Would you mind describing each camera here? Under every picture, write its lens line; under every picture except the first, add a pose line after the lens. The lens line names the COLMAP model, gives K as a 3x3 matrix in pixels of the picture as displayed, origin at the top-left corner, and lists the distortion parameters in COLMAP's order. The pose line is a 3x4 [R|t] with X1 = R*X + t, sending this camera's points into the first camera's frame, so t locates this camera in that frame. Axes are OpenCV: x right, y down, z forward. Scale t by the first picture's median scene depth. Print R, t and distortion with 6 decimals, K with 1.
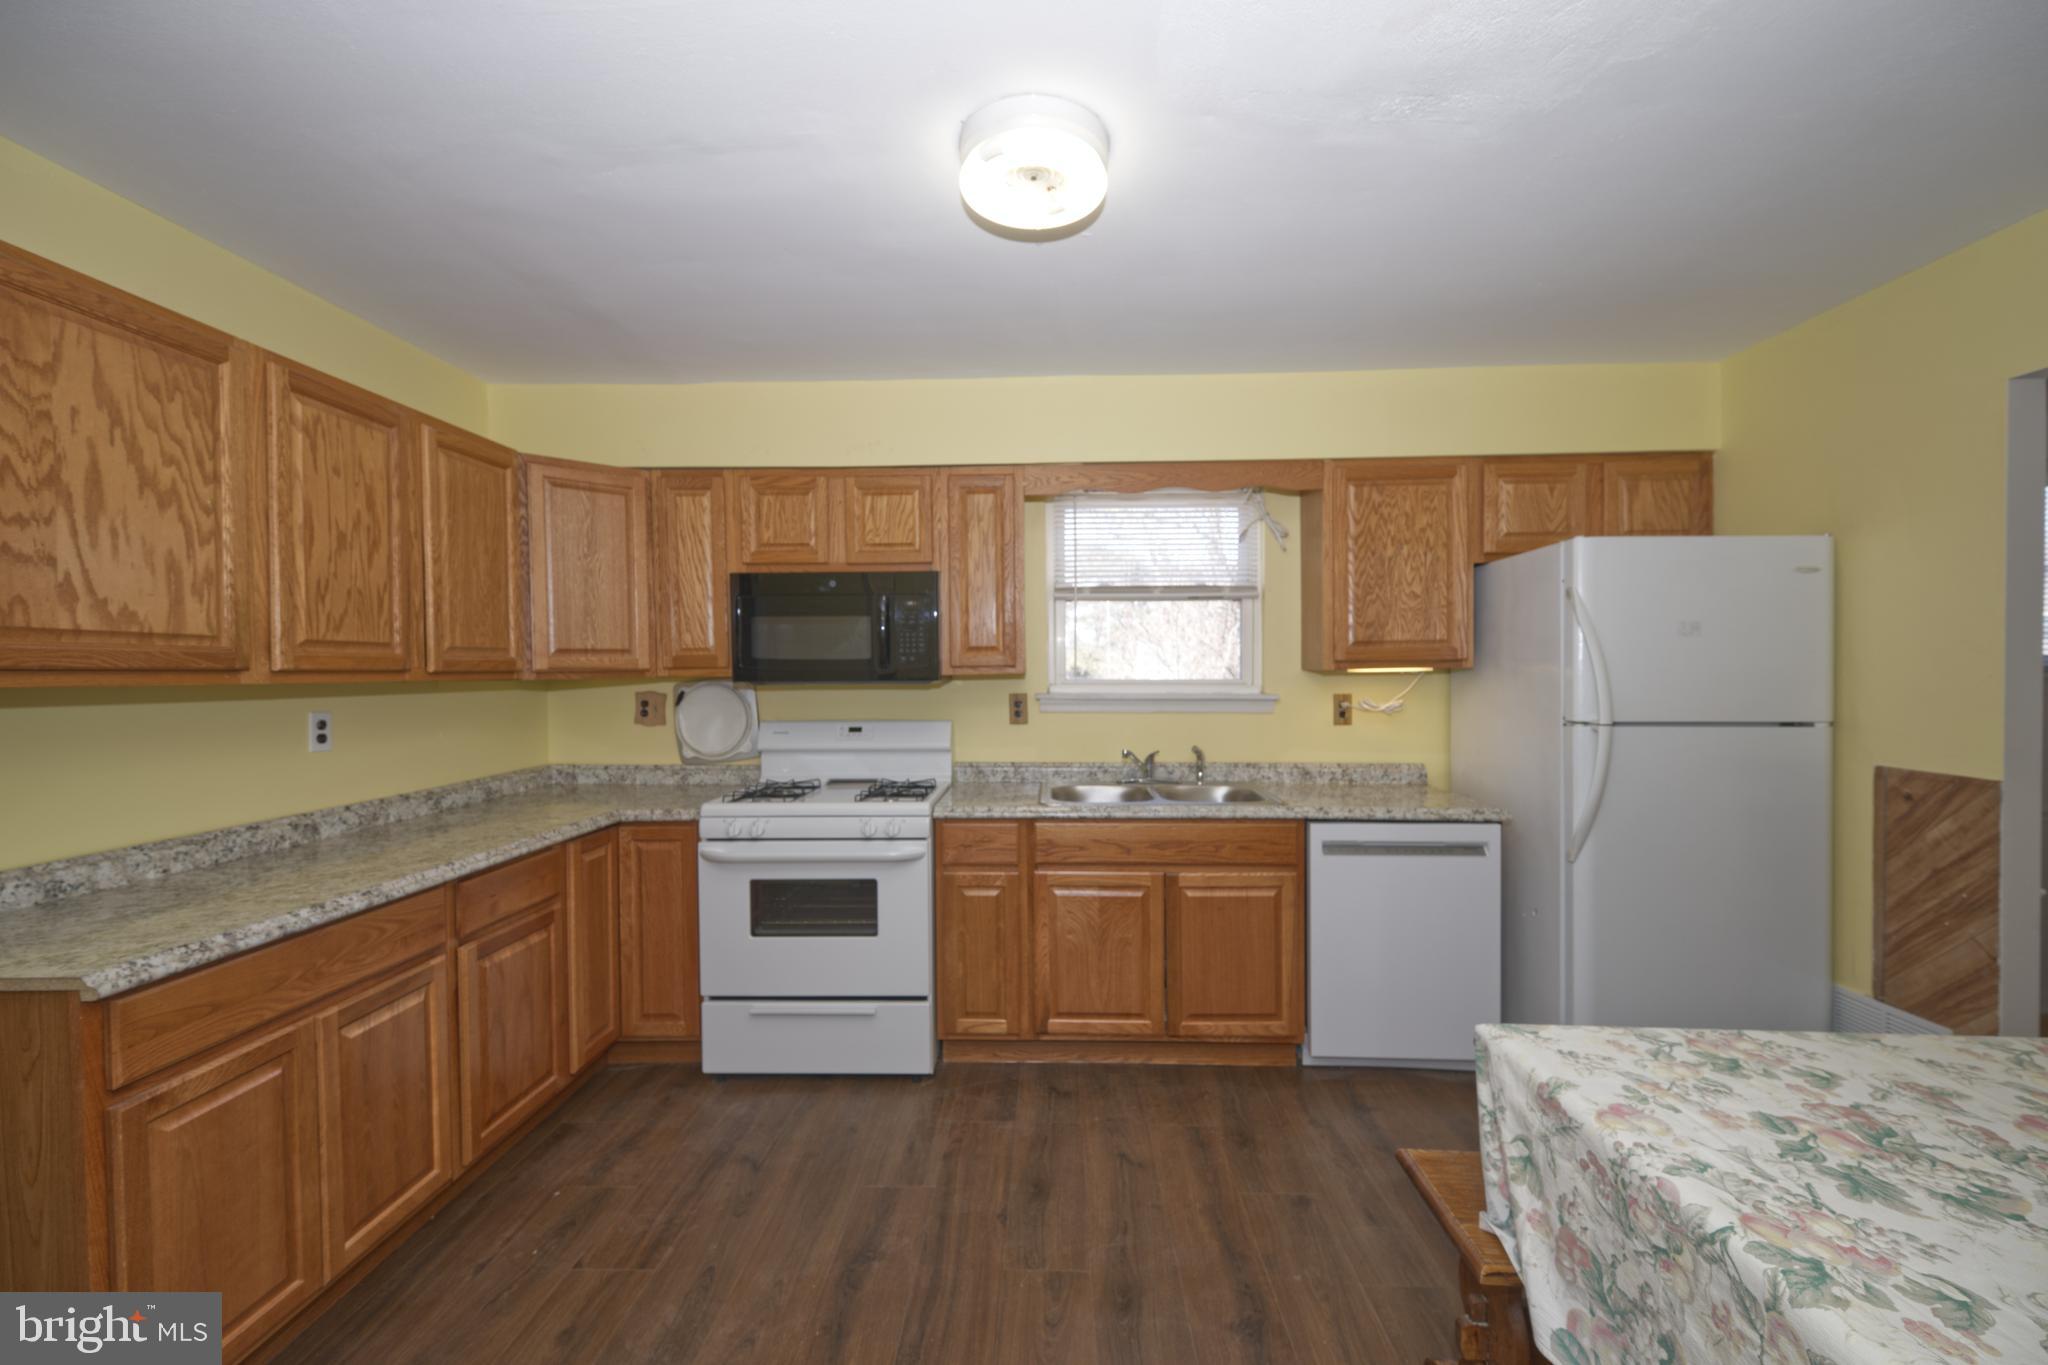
lens RADIAL K [[813.8, 0, 1024.0], [0, 813.8, 682.5], [0, 0, 1]] dist [0.001222, -0.000055]
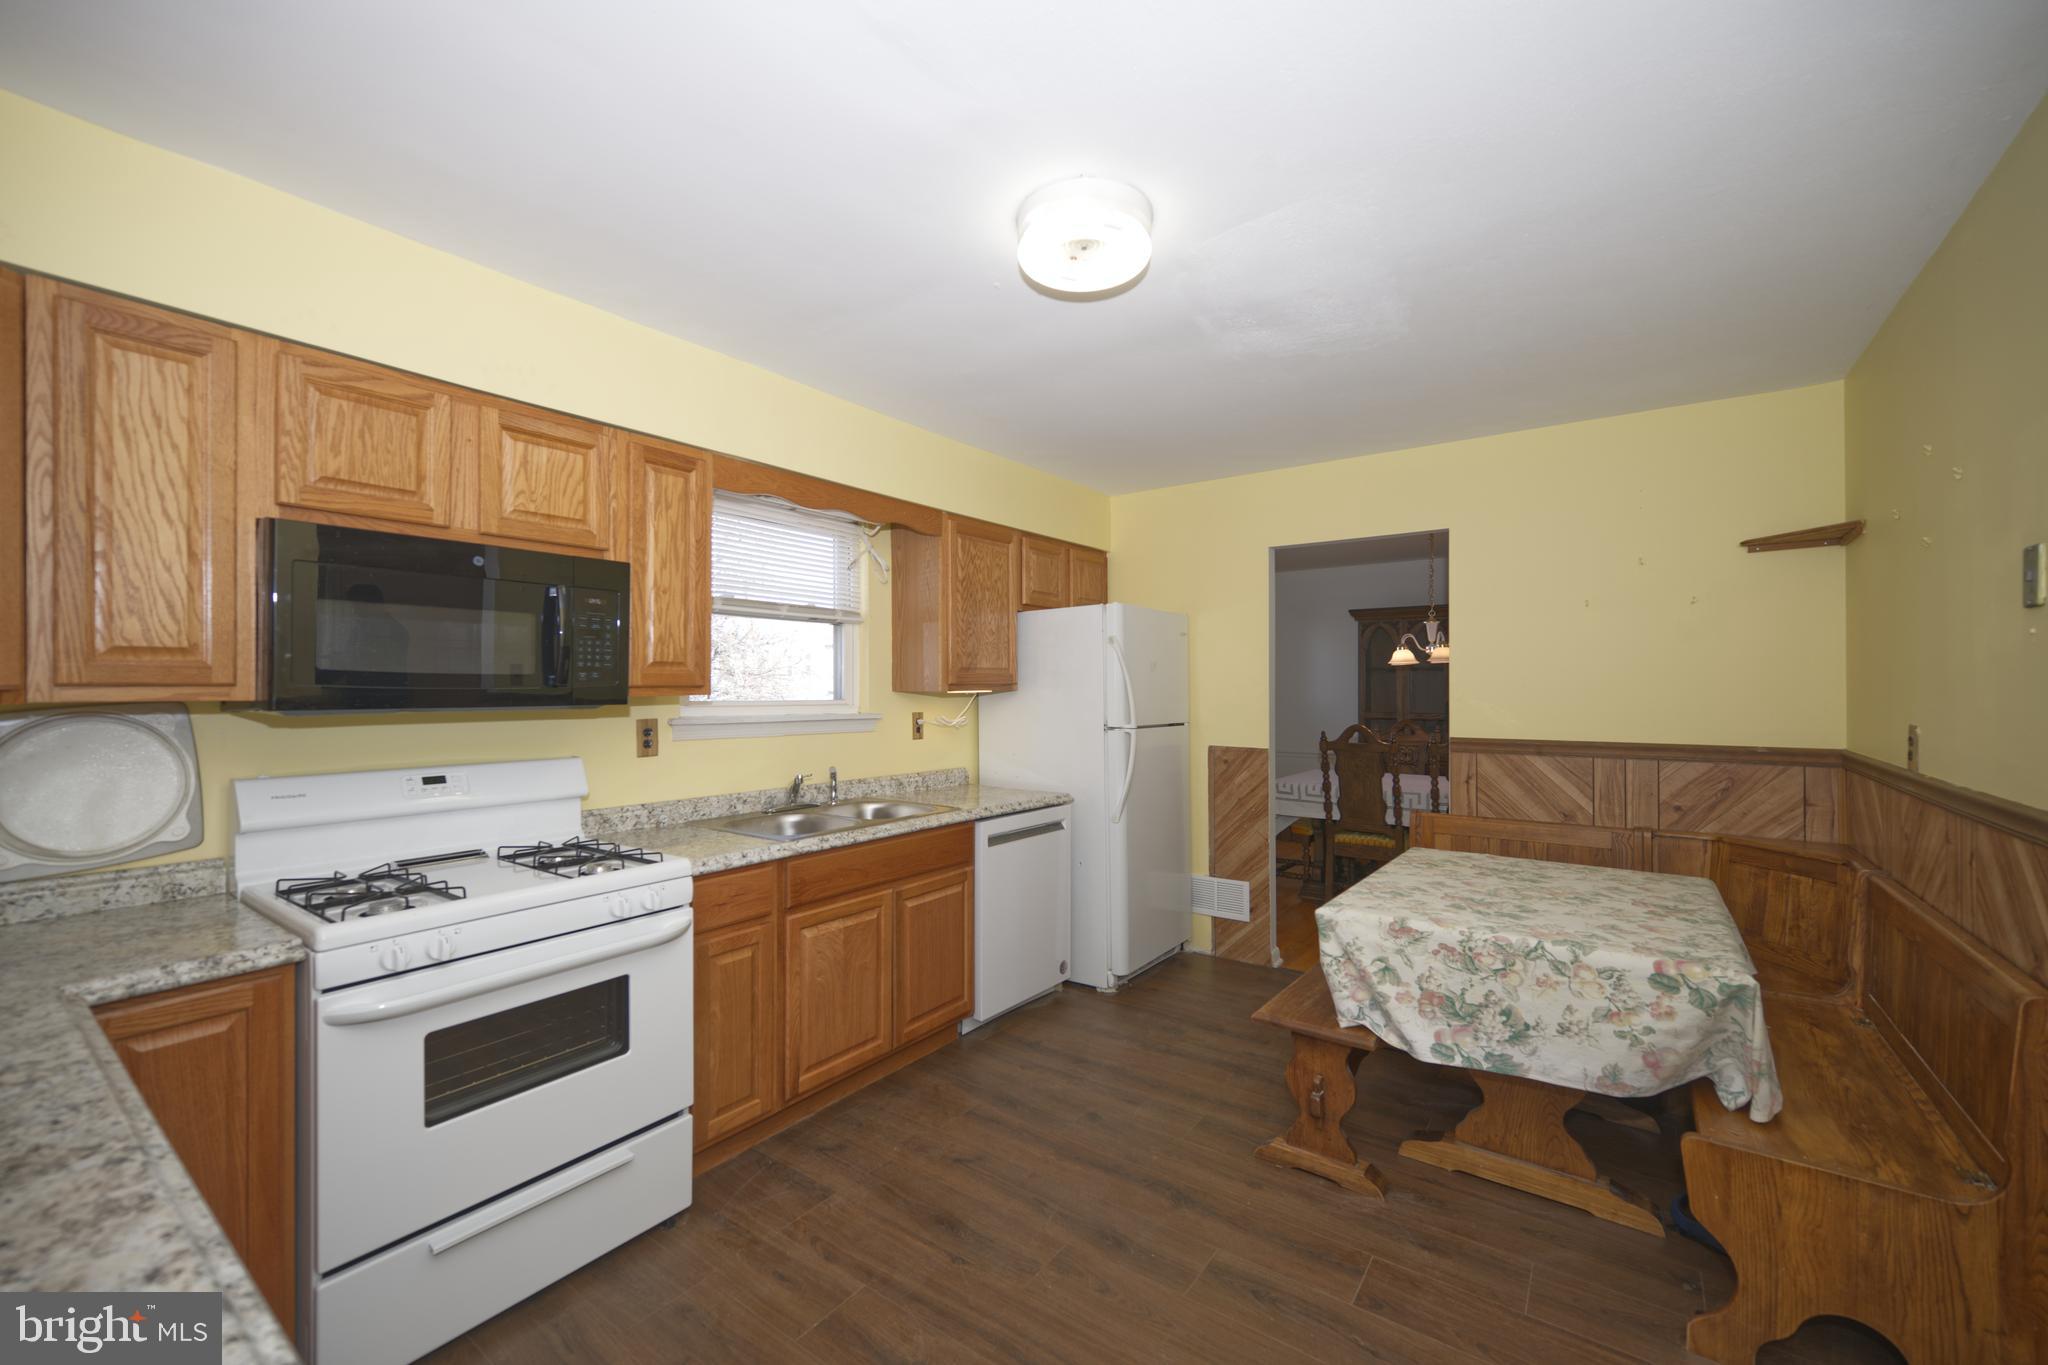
lens RADIAL K [[822.3, 0, 990.5], [0, 822.3, 682.9], [0, 0, 1]] dist [-0.000294, -0.000140]
pose [[0.573186, 0.010413, 0.819359, -0.565509], [0.009116, 0.999776, -0.019082, -0.004628], [-0.819375, 0.018407, 0.572963, 0.279875]]
